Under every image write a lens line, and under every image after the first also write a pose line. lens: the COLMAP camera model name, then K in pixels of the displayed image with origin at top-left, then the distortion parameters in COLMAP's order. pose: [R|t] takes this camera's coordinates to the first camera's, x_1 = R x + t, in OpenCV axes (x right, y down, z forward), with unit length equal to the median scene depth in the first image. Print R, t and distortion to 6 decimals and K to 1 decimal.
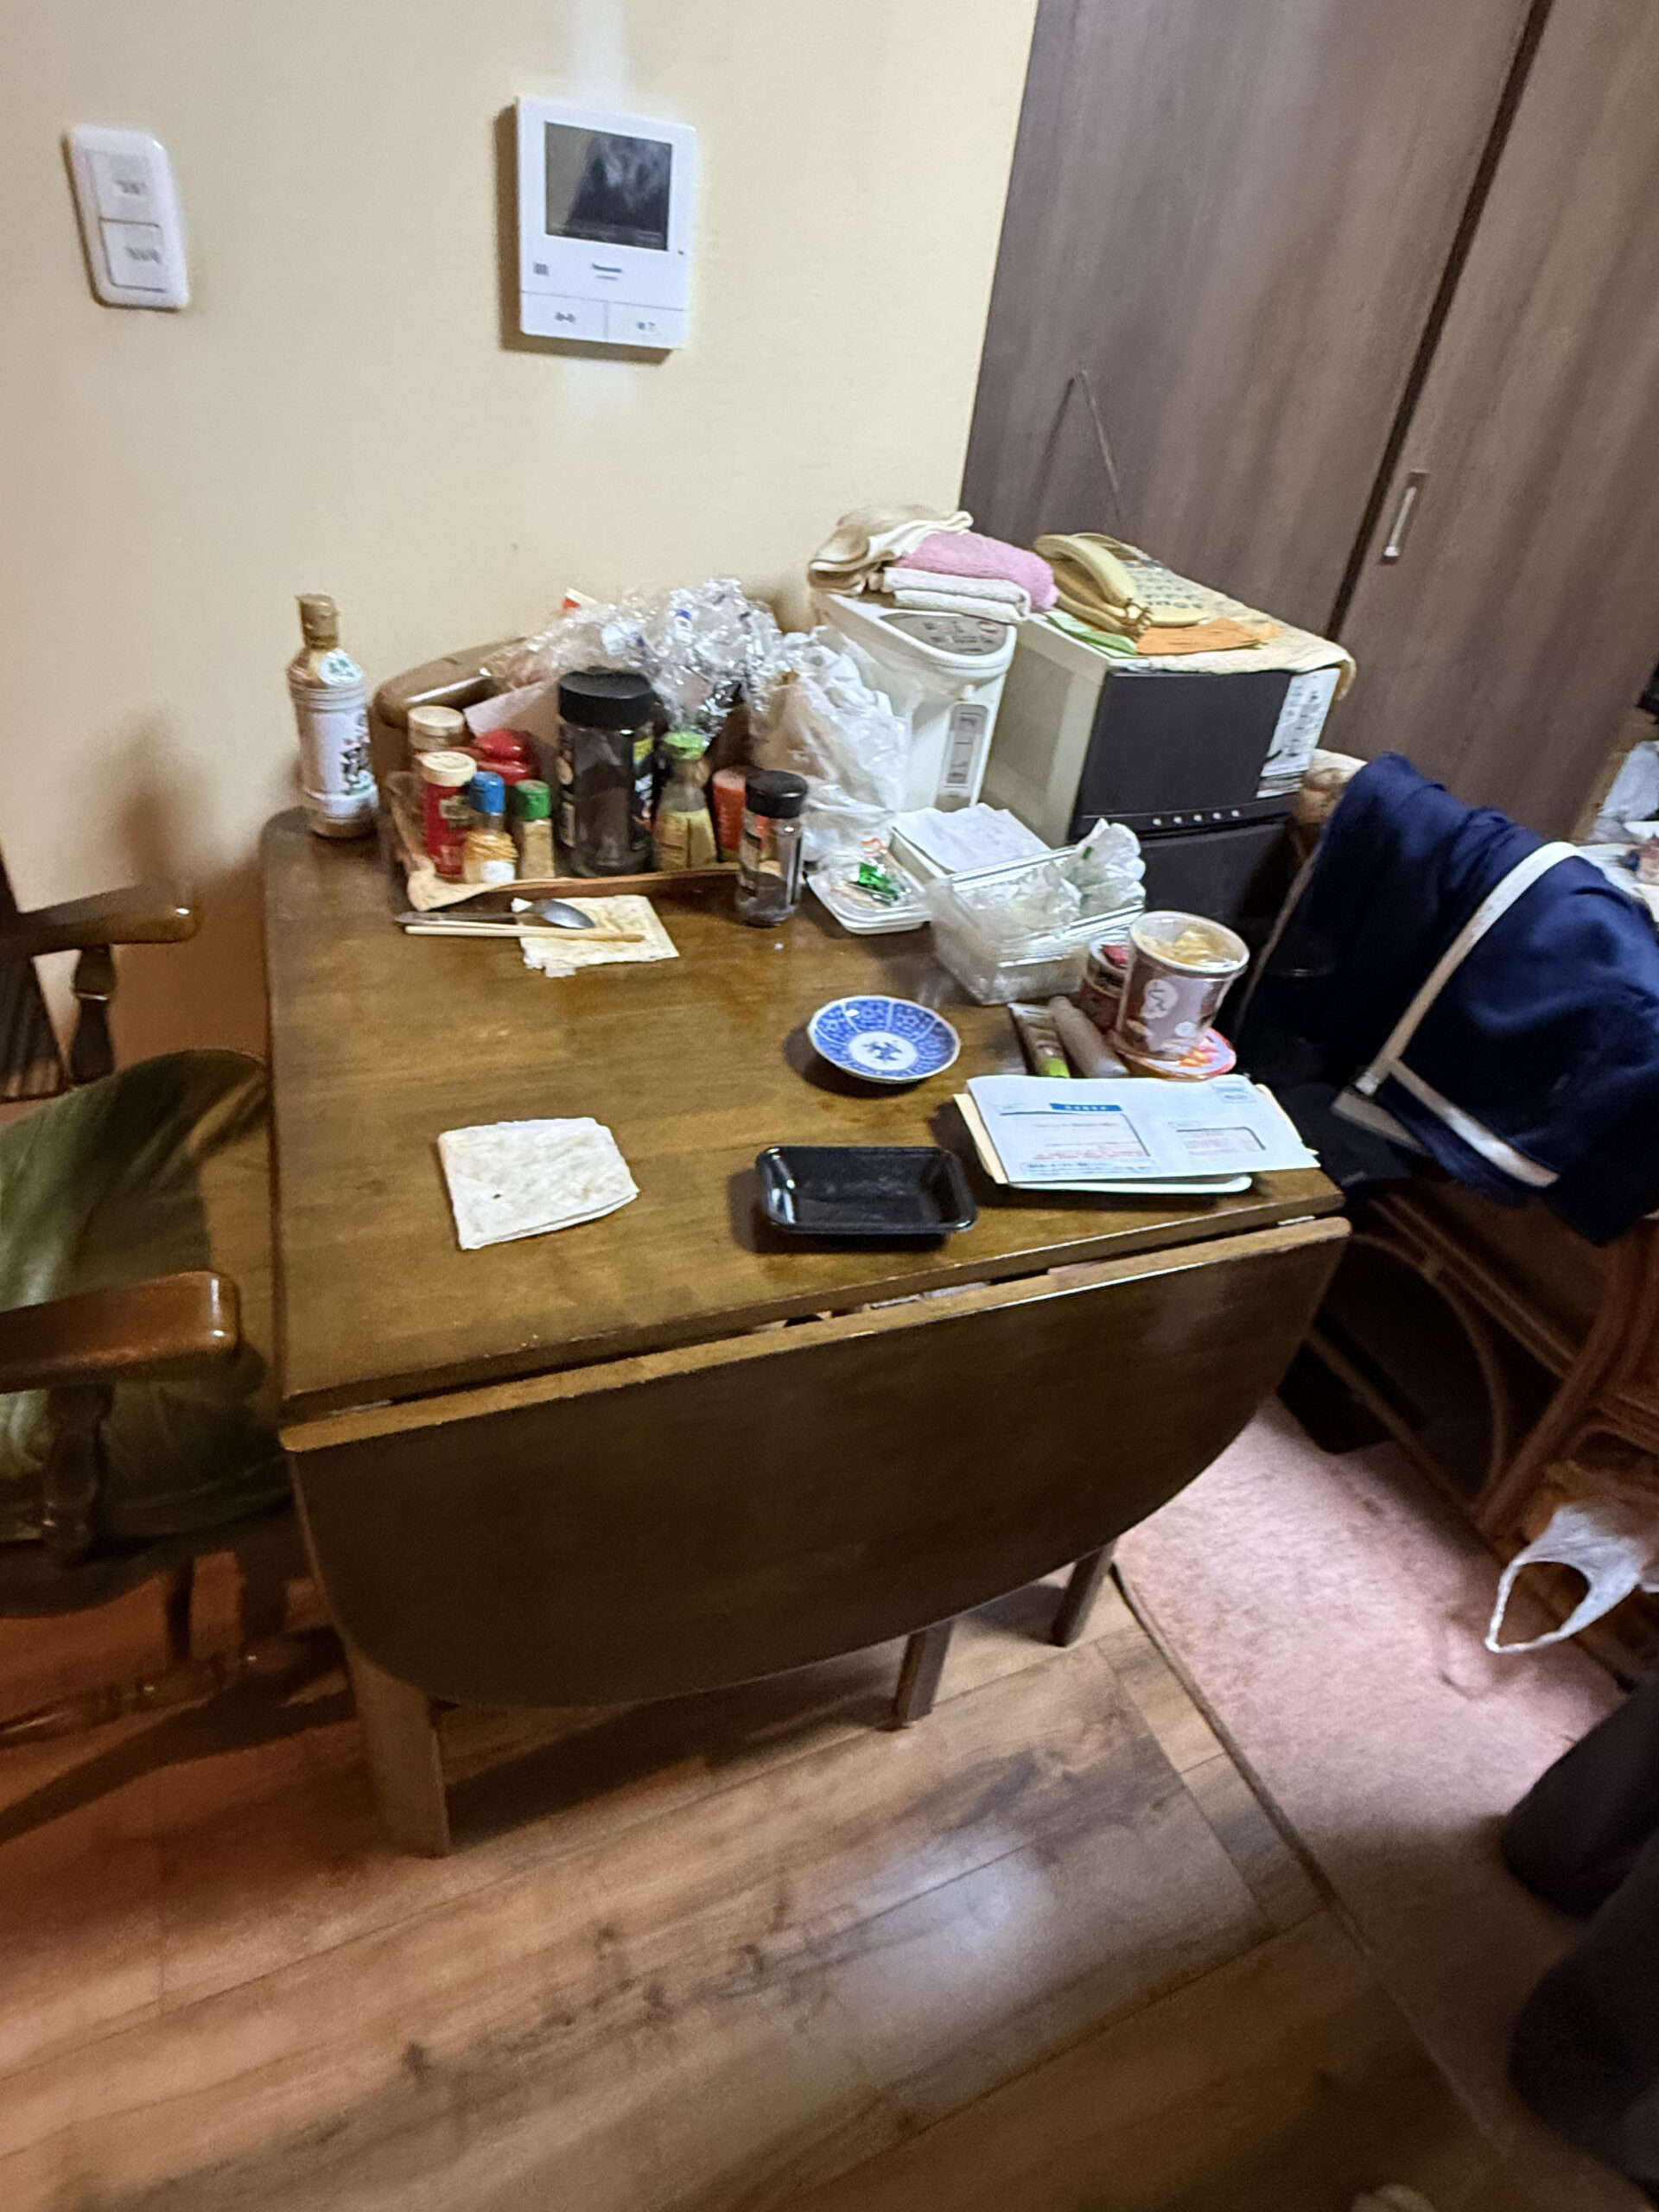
lens RADIAL K [[1233.7, 0, 829.5], [0, 1233.7, 1106.0], [0, 0, 1]] dist [-0.001820, -0.000855]
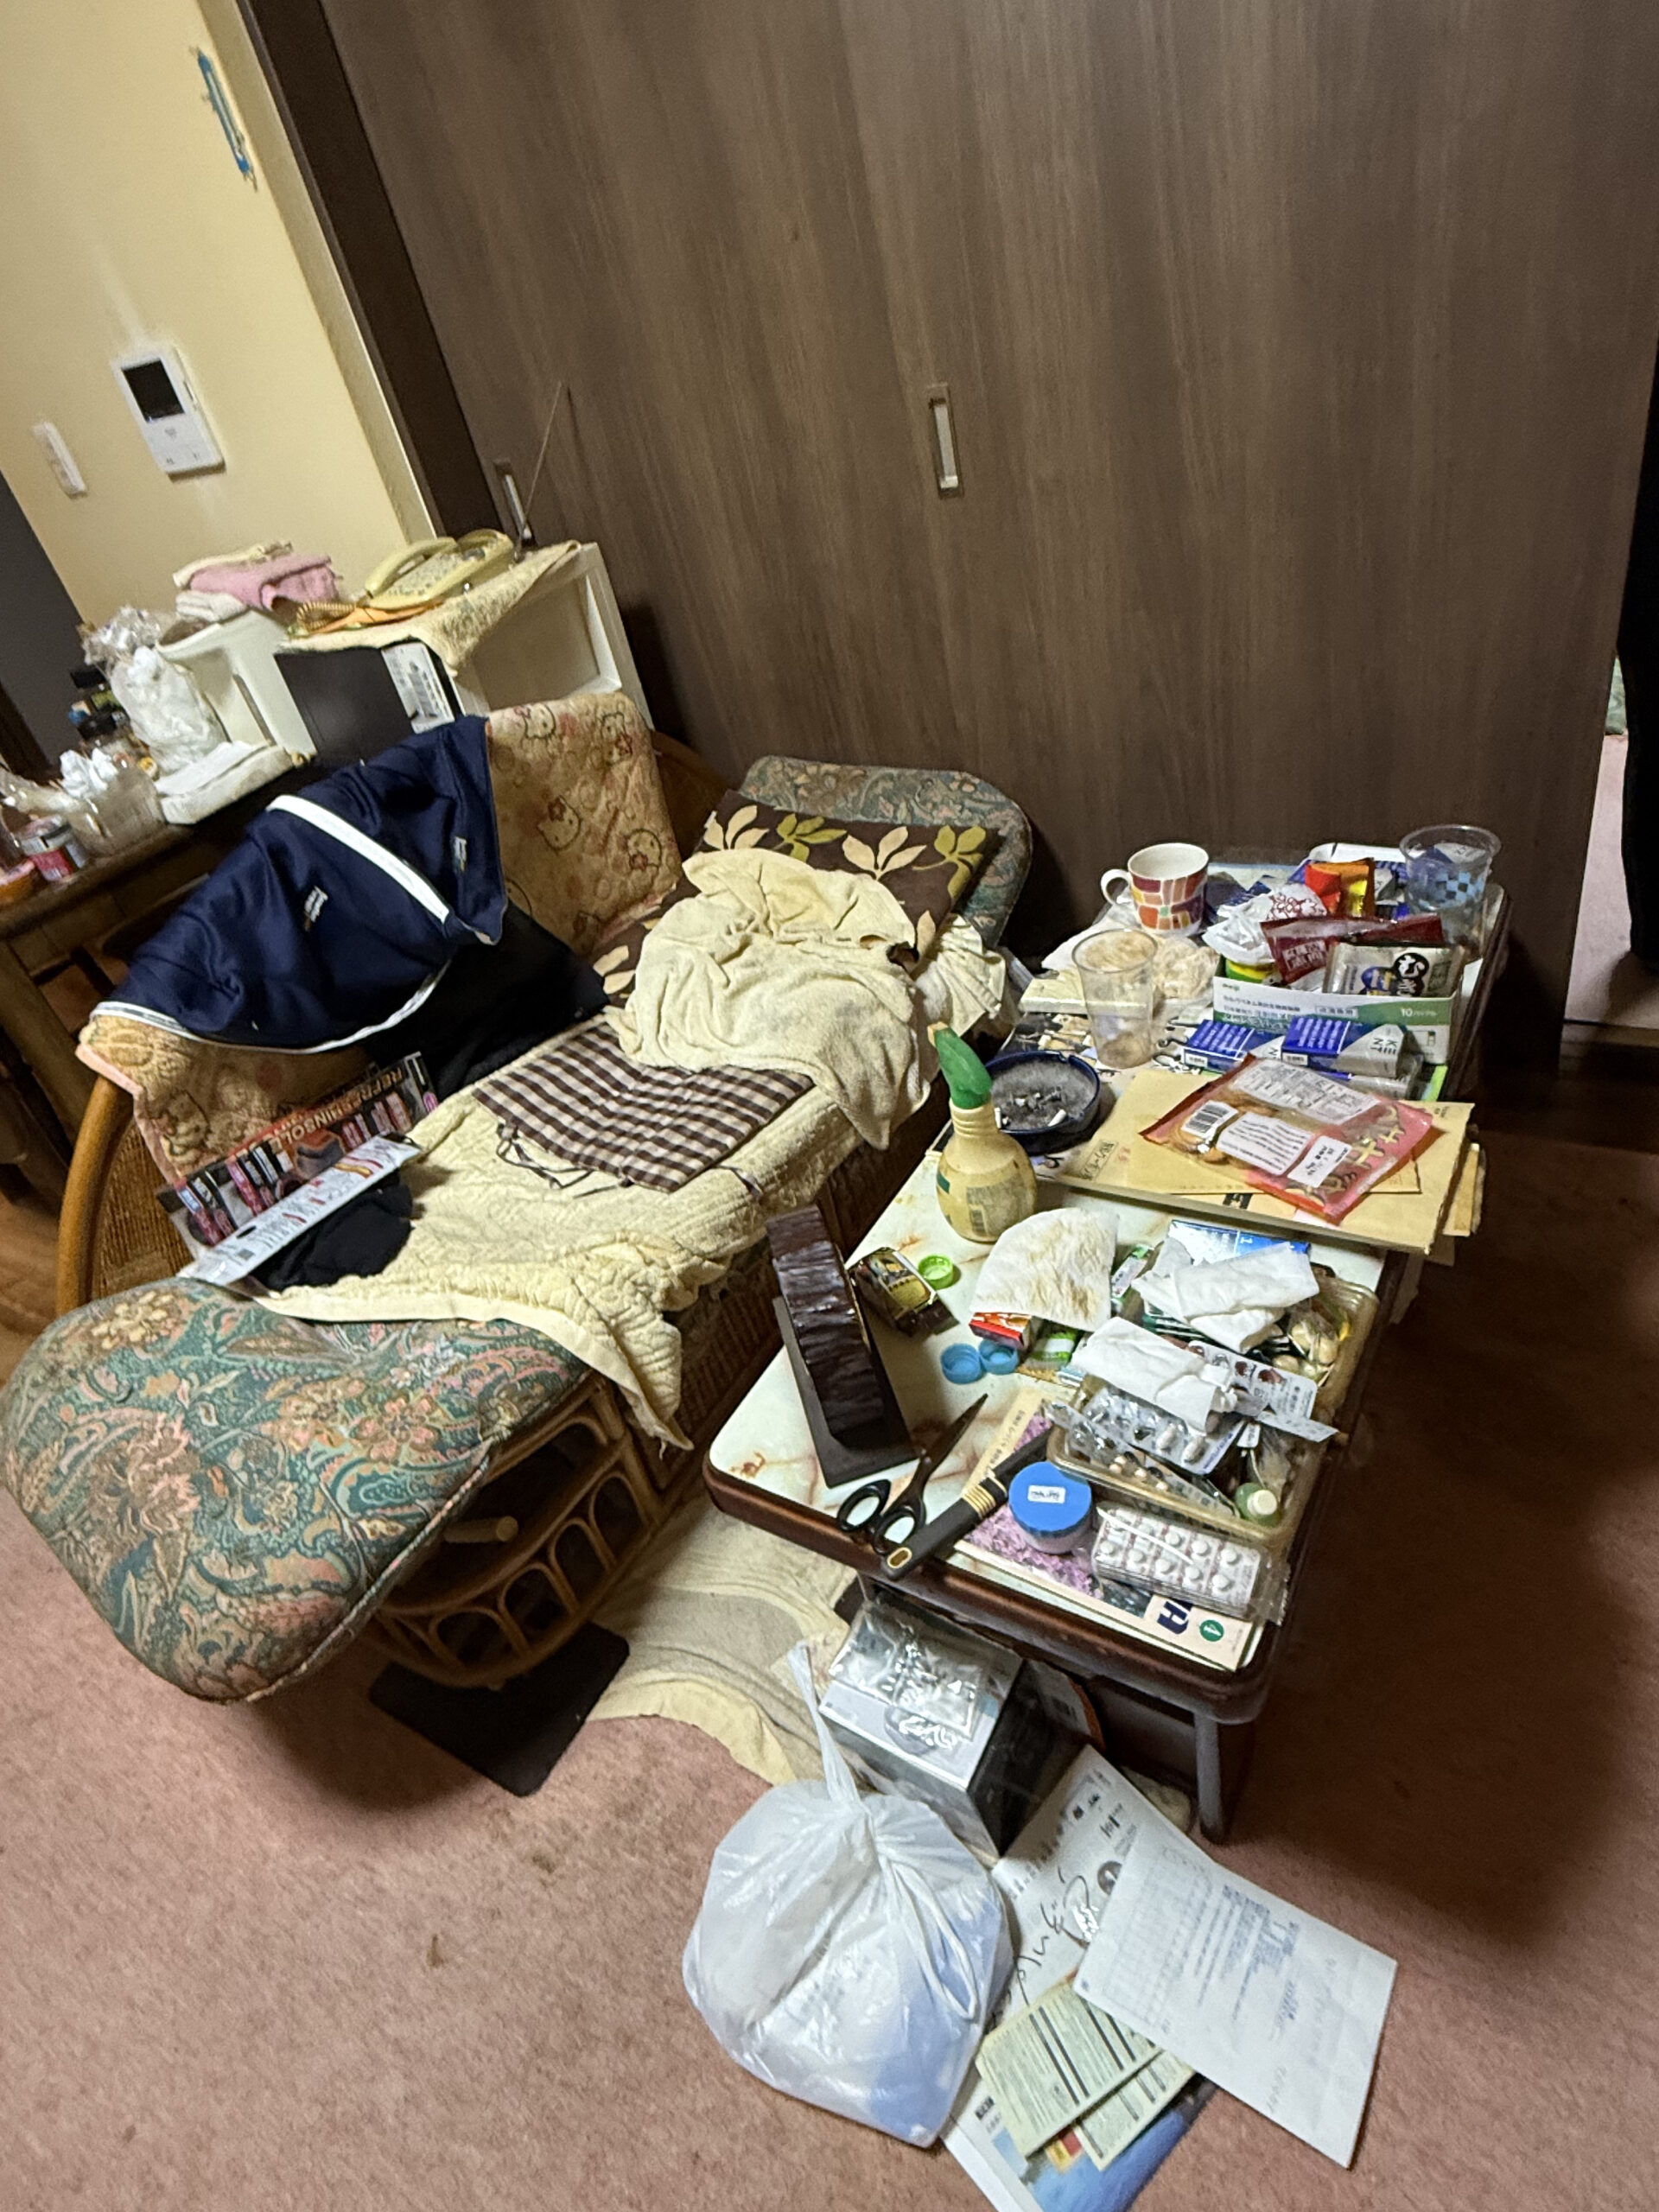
lens RADIAL K [[1233.7, 0, 829.5], [0, 1233.7, 1106.0], [0, 0, 1]] dist [-0.001820, -0.000855]
pose [[0.539761, 0.297937, -0.787332, 1.704872], [-0.239071, 0.951019, 0.195981, -0.253937], [0.807157, 0.082445, 0.584551, 0.644181]]
